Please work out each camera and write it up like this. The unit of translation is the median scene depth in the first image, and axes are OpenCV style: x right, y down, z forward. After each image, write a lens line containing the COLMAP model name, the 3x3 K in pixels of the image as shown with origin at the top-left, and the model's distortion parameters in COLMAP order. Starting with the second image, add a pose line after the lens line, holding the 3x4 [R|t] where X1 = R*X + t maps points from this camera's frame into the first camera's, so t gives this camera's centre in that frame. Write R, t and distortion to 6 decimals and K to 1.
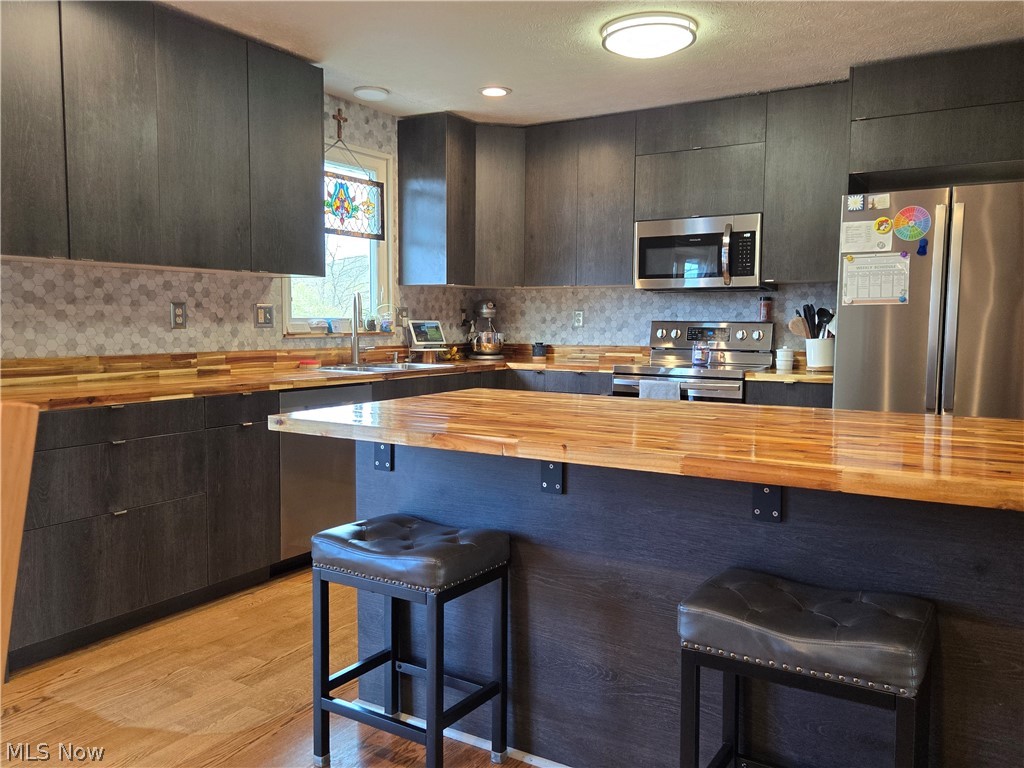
lens RADIAL K [[827.8, 0, 512.0], [0, 827.8, 384.0], [0, 0, 1]] dist [0.056829, -0.010669]
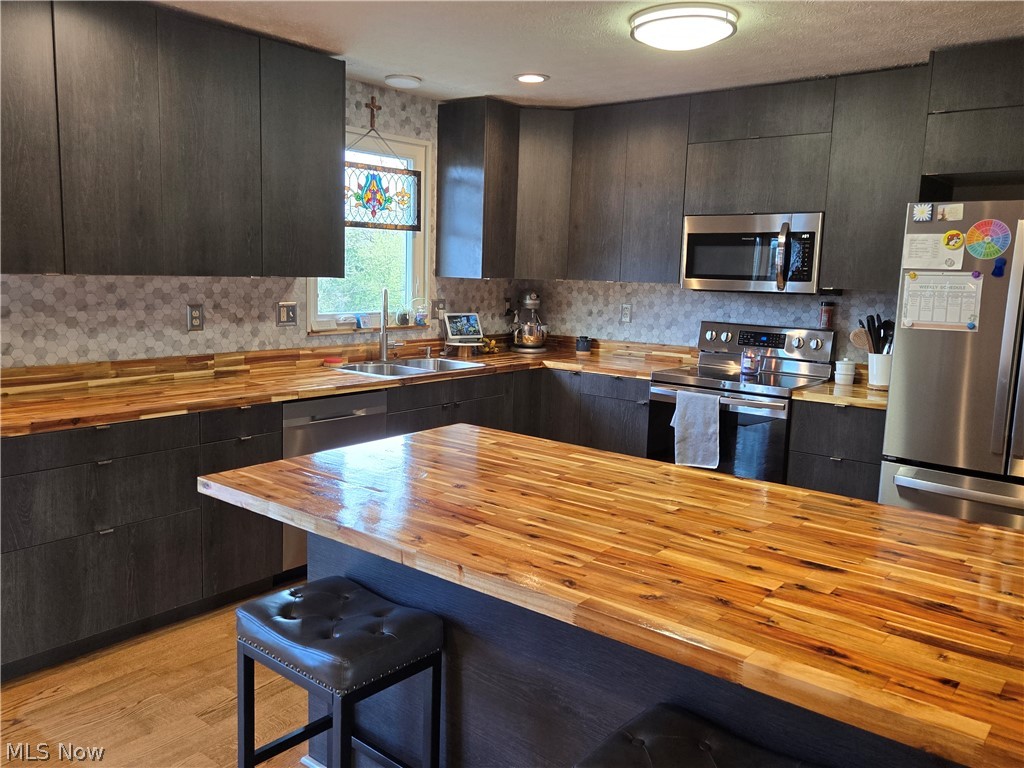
lens RADIAL K [[820.9, 0, 506.6], [0, 820.9, 370.5], [0, 0, 1]] dist [0.054565, -0.006596]
pose [[0.989905, 0.040364, -0.135860, 0.092792], [-0.032846, 0.997826, 0.057130, -0.076938], [0.137871, -0.052091, 0.989079, 0.062704]]
